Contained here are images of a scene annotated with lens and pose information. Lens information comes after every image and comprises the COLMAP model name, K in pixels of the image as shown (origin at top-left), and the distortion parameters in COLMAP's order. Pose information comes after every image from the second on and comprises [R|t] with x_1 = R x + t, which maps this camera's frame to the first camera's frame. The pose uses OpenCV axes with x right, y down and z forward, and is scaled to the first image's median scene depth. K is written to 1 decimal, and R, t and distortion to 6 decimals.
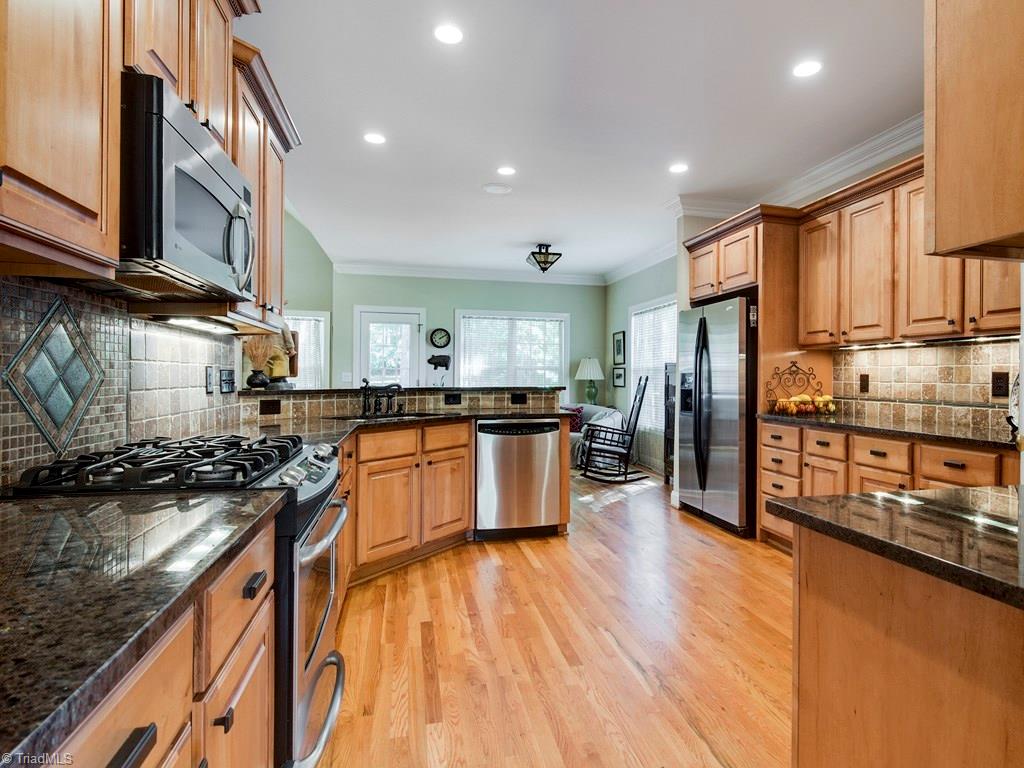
lens RADIAL K [[554.0, 0, 539.7], [0, 554.0, 378.7], [0, 0, 1]] dist [0.004667, -0.002220]
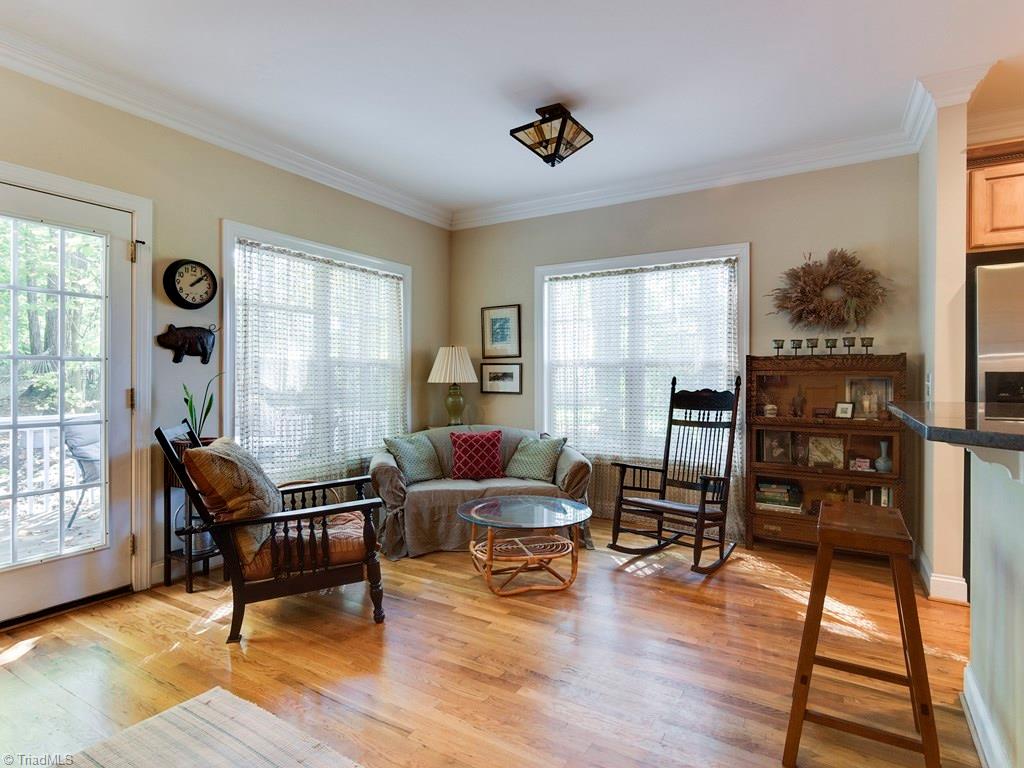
lens RADIAL K [[554.0, 0, 512.1], [0, 554.0, 379.1], [0, 0, 1]] dist [0.004667, -0.002220]
pose [[0.713823, -0.009835, 0.700257, -0.325821], [0.002082, 0.999927, 0.011922, -0.010062], [-0.700323, -0.007053, 0.713791, 0.612182]]
